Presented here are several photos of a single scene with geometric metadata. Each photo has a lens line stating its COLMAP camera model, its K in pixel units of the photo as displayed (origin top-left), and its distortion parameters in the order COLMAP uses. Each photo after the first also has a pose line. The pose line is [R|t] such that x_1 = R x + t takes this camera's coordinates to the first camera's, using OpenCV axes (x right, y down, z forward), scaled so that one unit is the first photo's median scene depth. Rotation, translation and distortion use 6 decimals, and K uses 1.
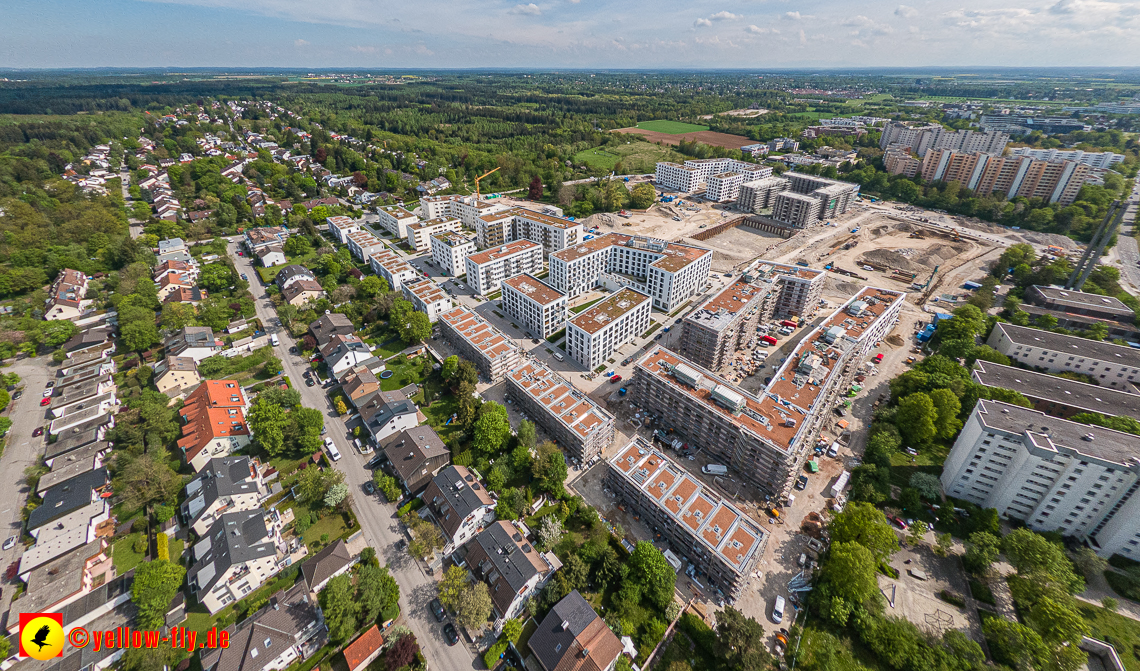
lens RADIAL K [[407.2, 0, 567.3], [0, 407.2, 259.9], [0, 0, 1]] dist [-0.008002, 0.000319]
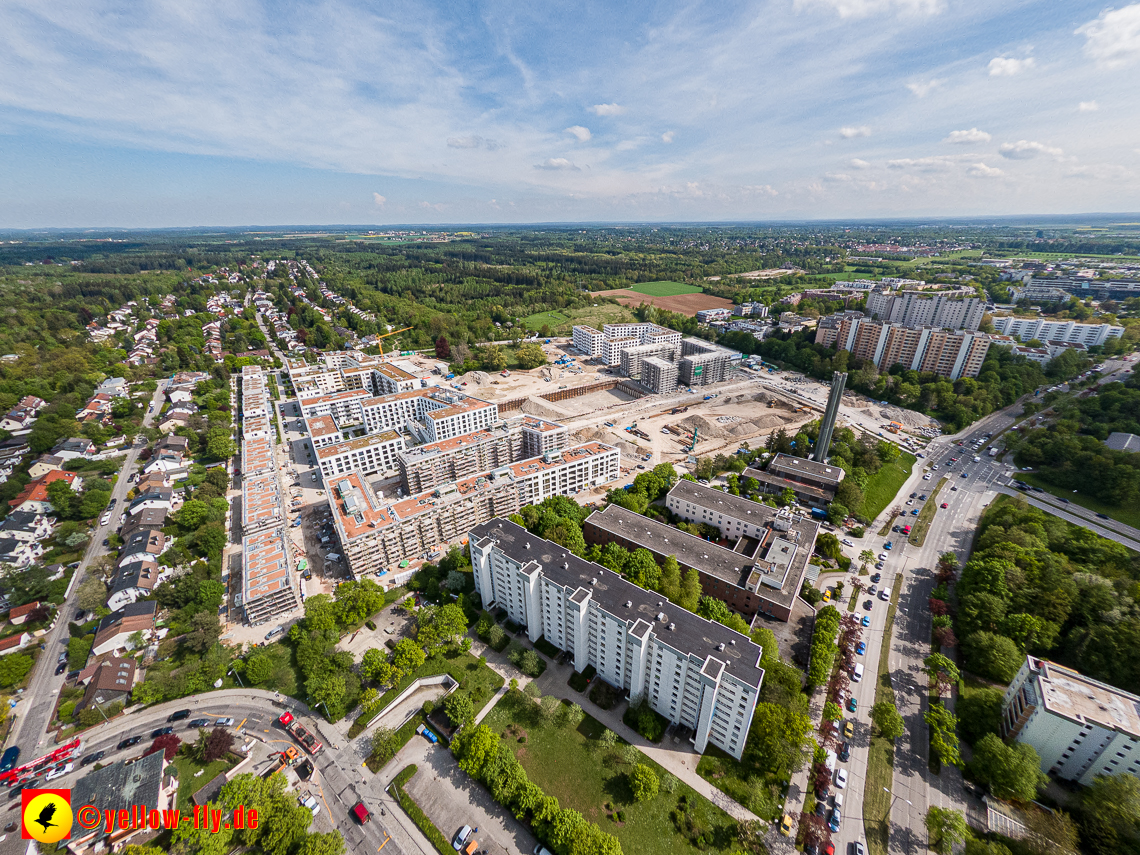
lens RADIAL K [[442.8, 0, 570.0], [0, 442.8, 427.5], [0, 0, 1]] dist [-0.005371, -0.000019]
pose [[0.986446, 0.057038, -0.153856, 0.728992], [-0.057714, 0.998333, 0.000073, 0.027806], [0.153604, 0.008807, 0.988093, -0.169286]]
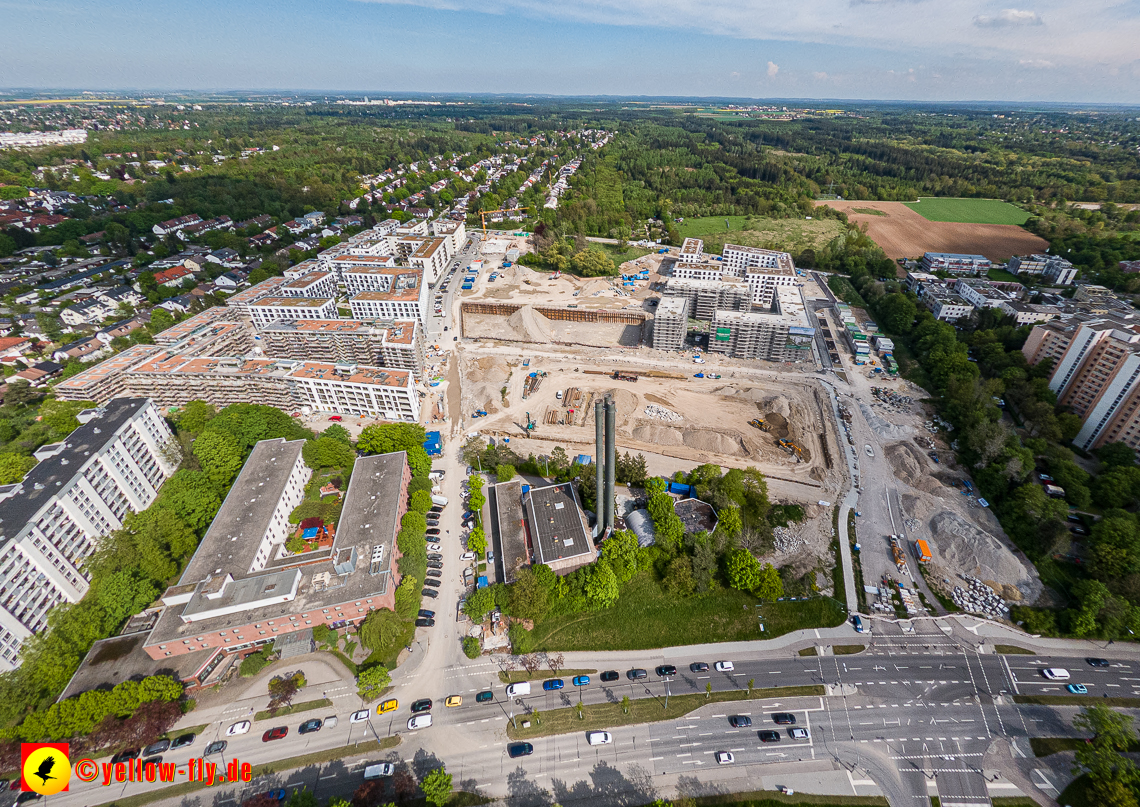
lens RADIAL K [[464.4, 0, 605.5], [0, 464.4, 383.4], [0, 0, 1]] dist [-0.000684, -0.000038]
pose [[0.675315, 0.392044, -0.624701, 1.451867], [-0.322895, 0.918689, 0.227486, -0.244703], [0.663090, 0.048088, 0.746993, 0.436434]]
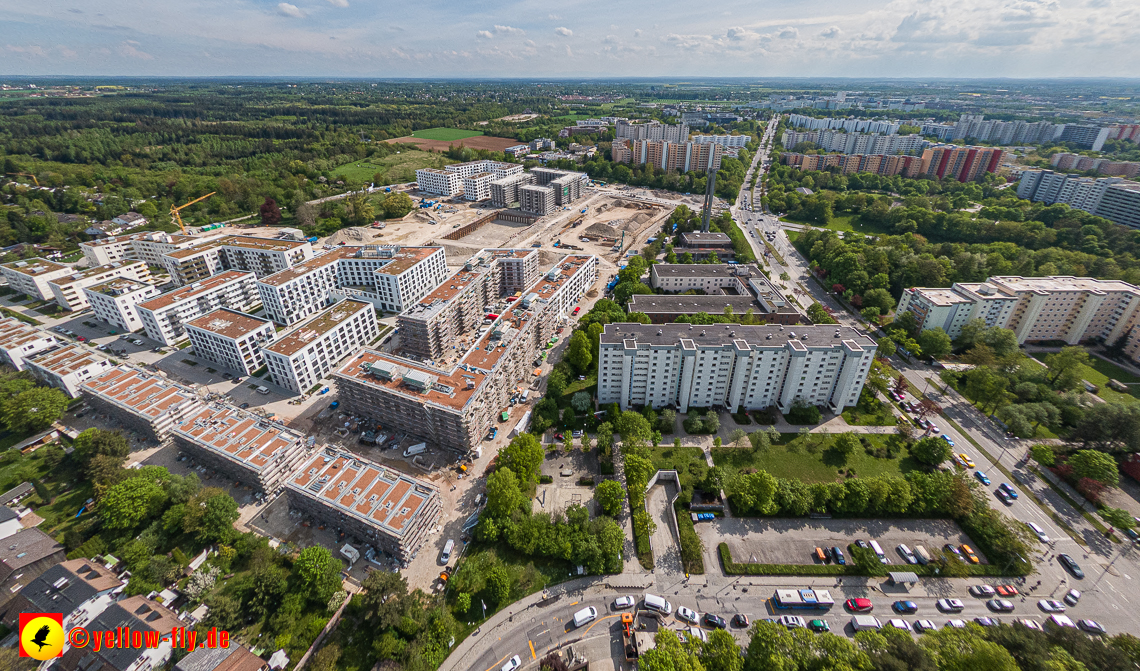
lens RADIAL K [[404.2, 0, 569.5], [0, 404.2, 252.7], [0, 0, 1]] dist [-0.006703, -0.000153]
pose [[0.894533, -0.171316, 0.412870, 0.207778], [0.184238, 0.982844, 0.008646, 0.041607], [-0.407268, 0.068332, 0.910749, -0.087357]]
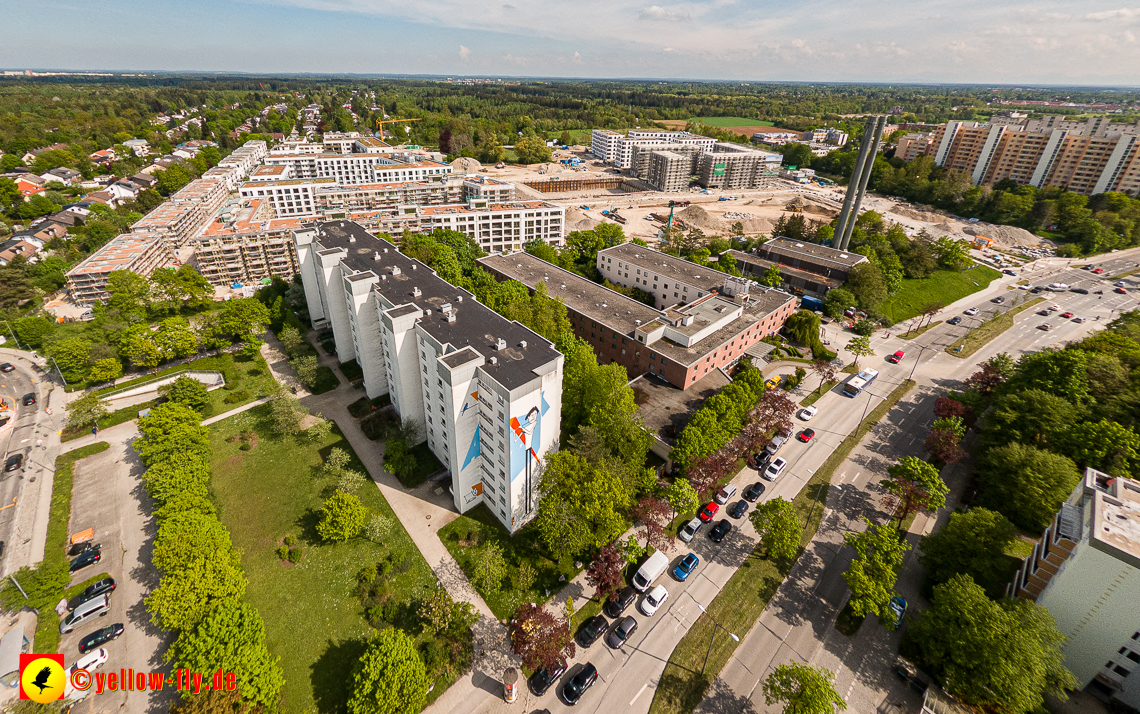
lens RADIAL K [[461.7, 0, 538.2], [0, 461.7, 297.4], [0, 0, 1]] dist [-0.009365, -0.000286]
pose [[0.922410, 0.178856, -0.342303, 0.957079], [-0.180082, 0.983239, 0.028478, 0.212312], [0.341659, 0.035374, 0.939158, 0.043683]]
